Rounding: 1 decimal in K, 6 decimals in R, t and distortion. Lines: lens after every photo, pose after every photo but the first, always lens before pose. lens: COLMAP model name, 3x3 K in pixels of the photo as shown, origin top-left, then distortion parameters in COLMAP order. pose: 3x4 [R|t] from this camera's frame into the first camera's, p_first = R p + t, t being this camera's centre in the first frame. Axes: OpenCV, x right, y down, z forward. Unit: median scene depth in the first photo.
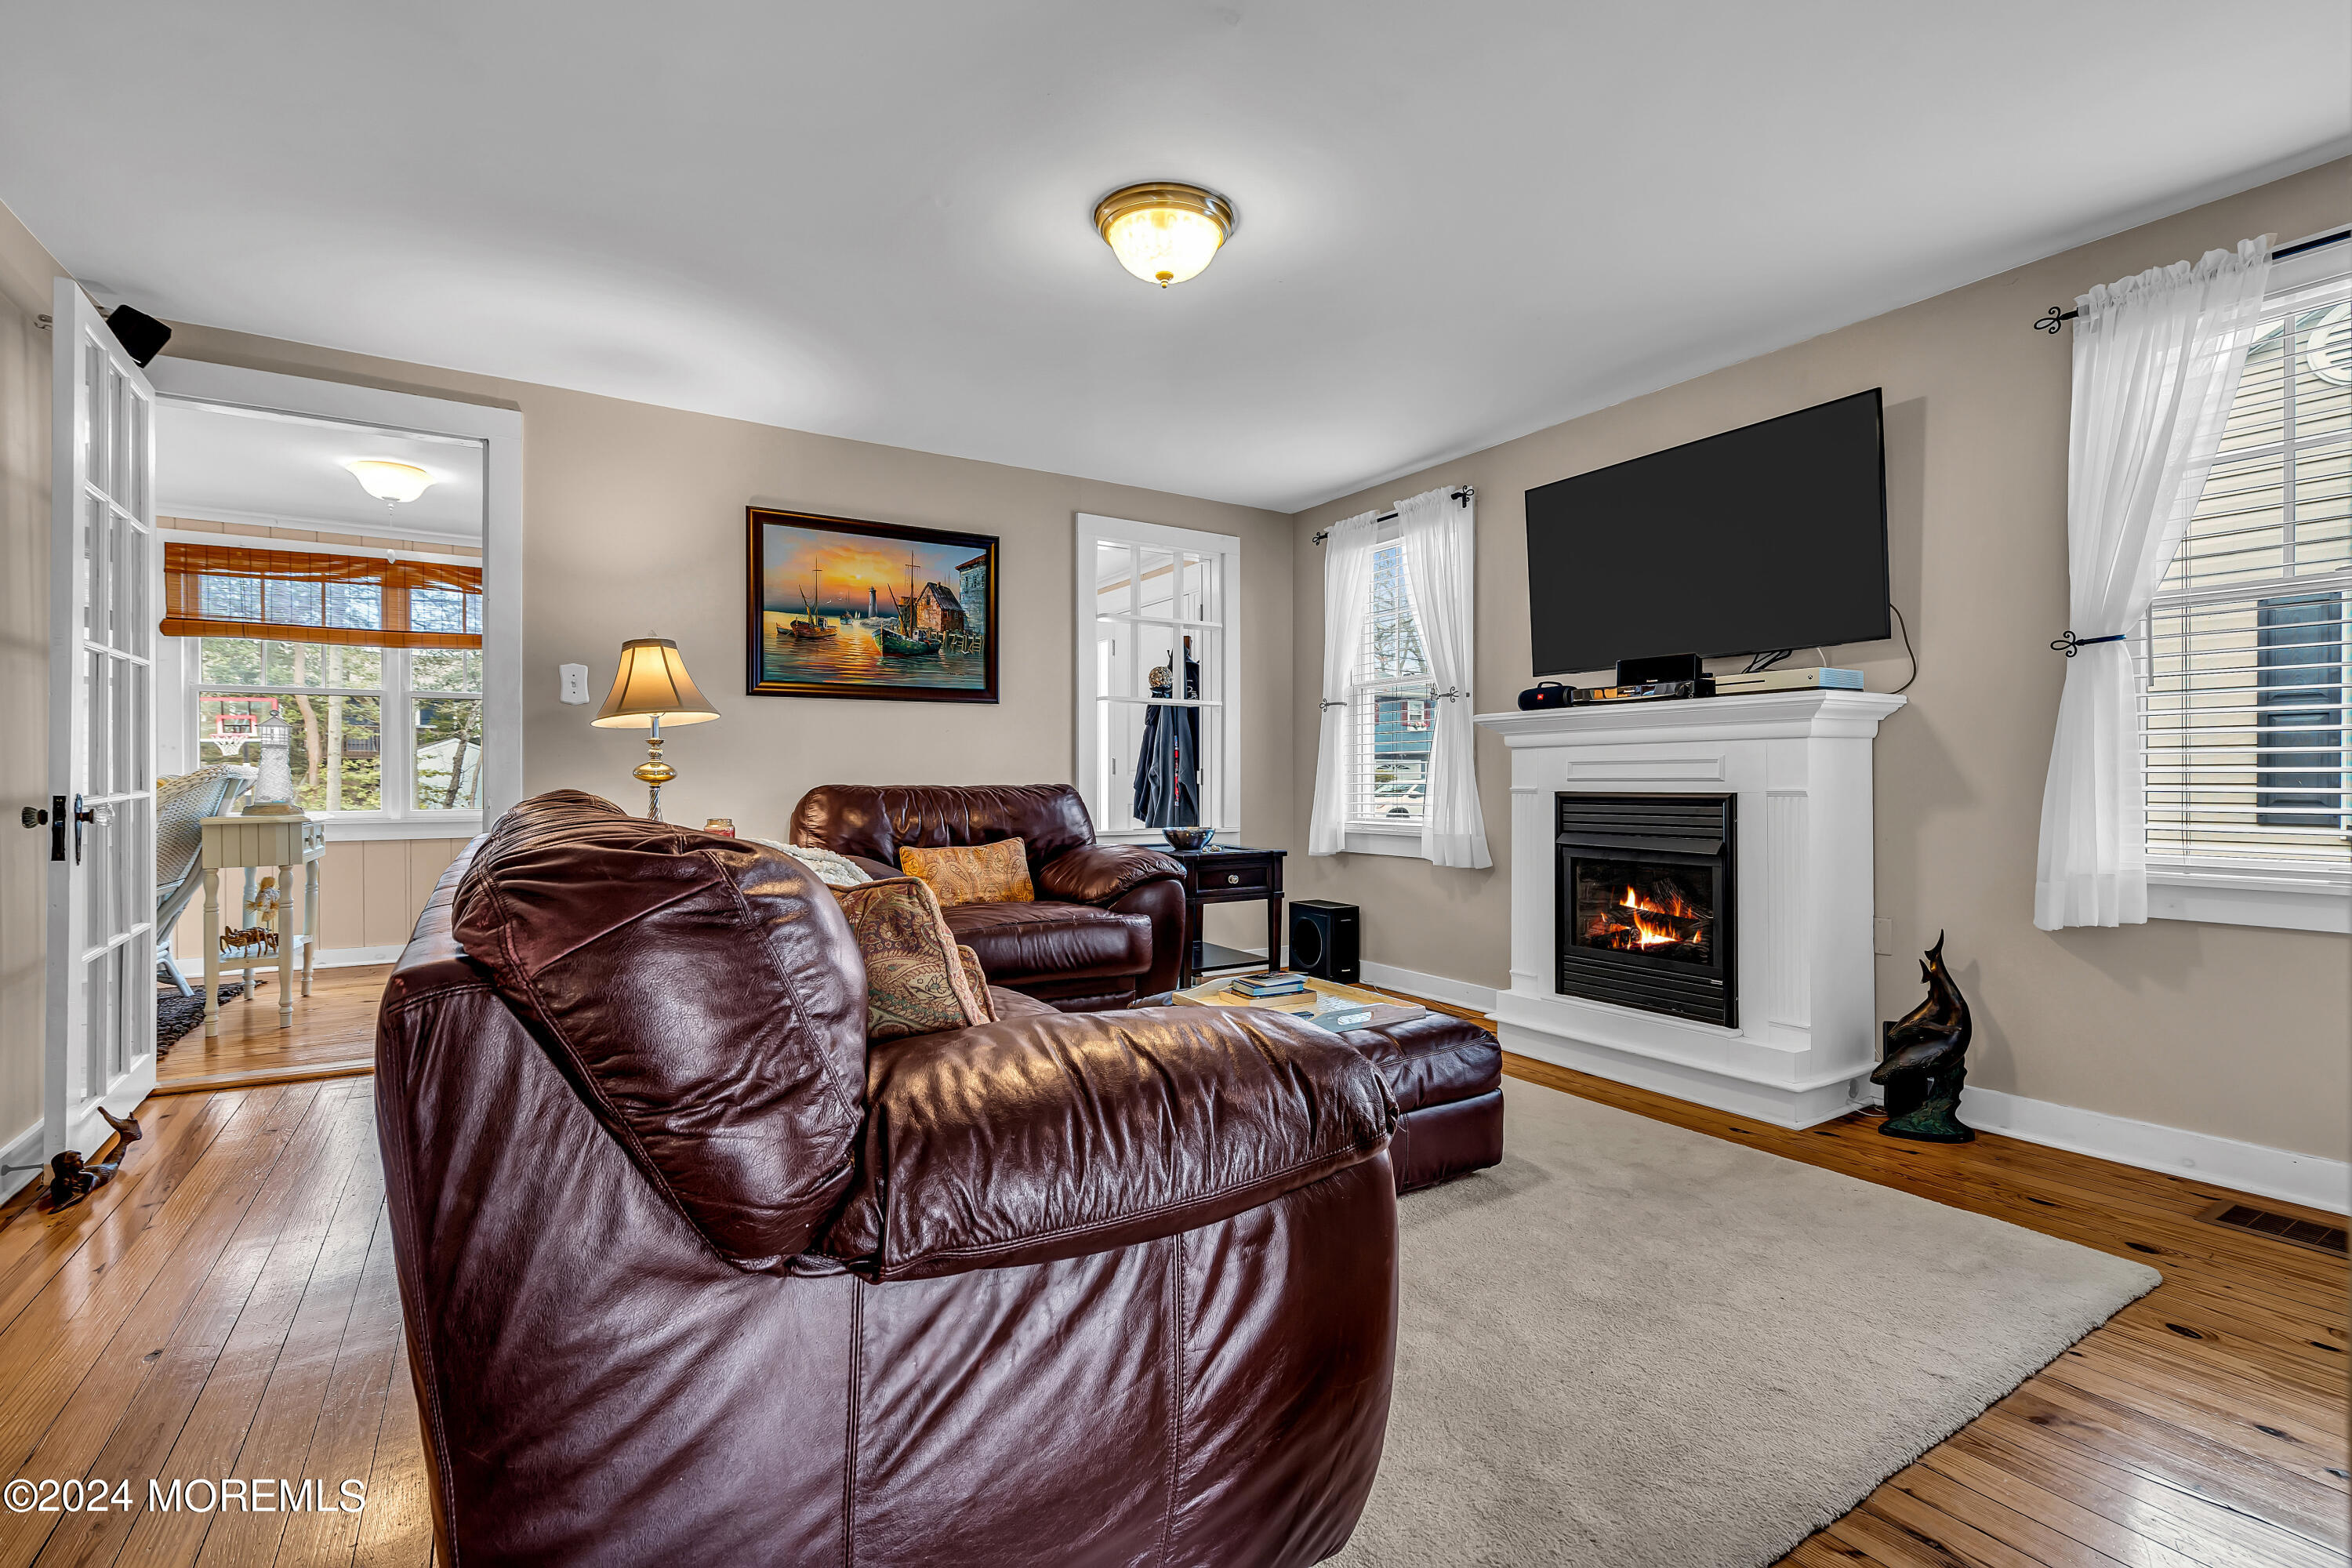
lens RADIAL K [[1079.9, 0, 1176.8], [0, 1079.9, 785.2], [0, 0, 1]] dist [0.008942, 0.000311]
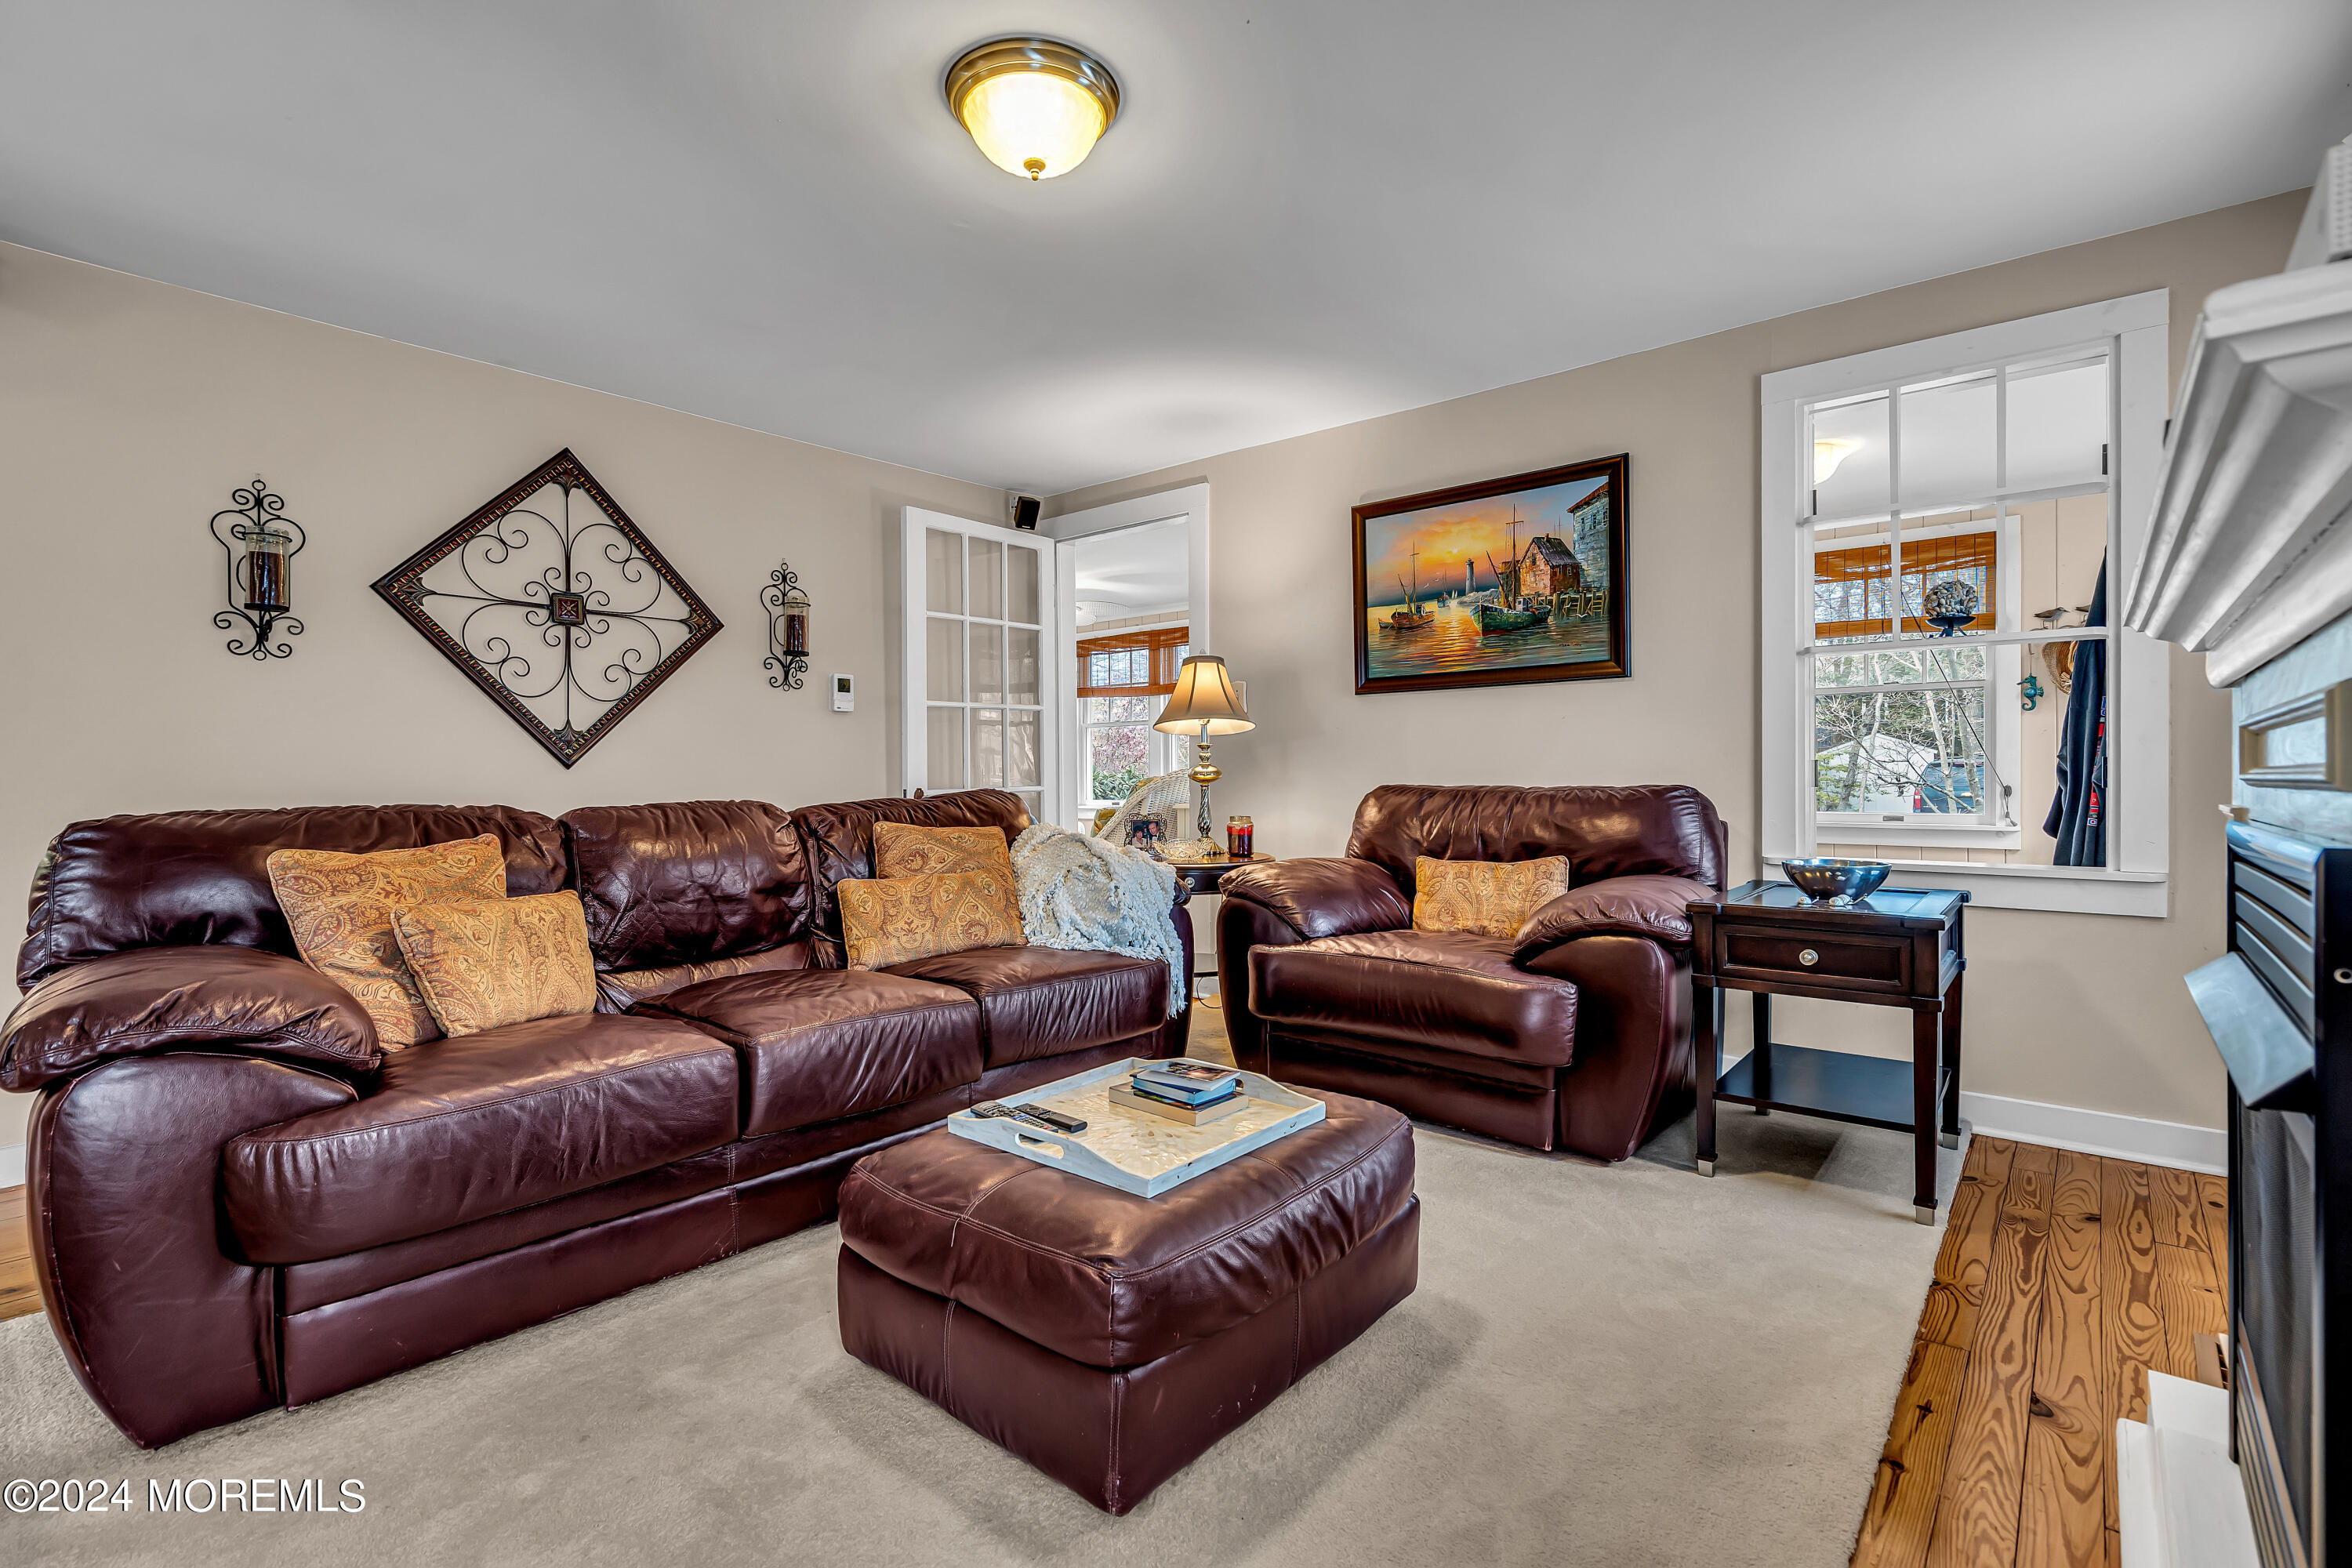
lens RADIAL K [[1070.0, 0, 1196.1], [0, 1070.0, 787.8], [0, 0, 1]] dist [-0.004595, 0.001250]
pose [[0.311255, 0.012086, -0.950250, 0.479361], [0.001013, 0.999914, 0.013049, -0.009051], [0.950326, -0.005024, 0.311216, 0.520516]]
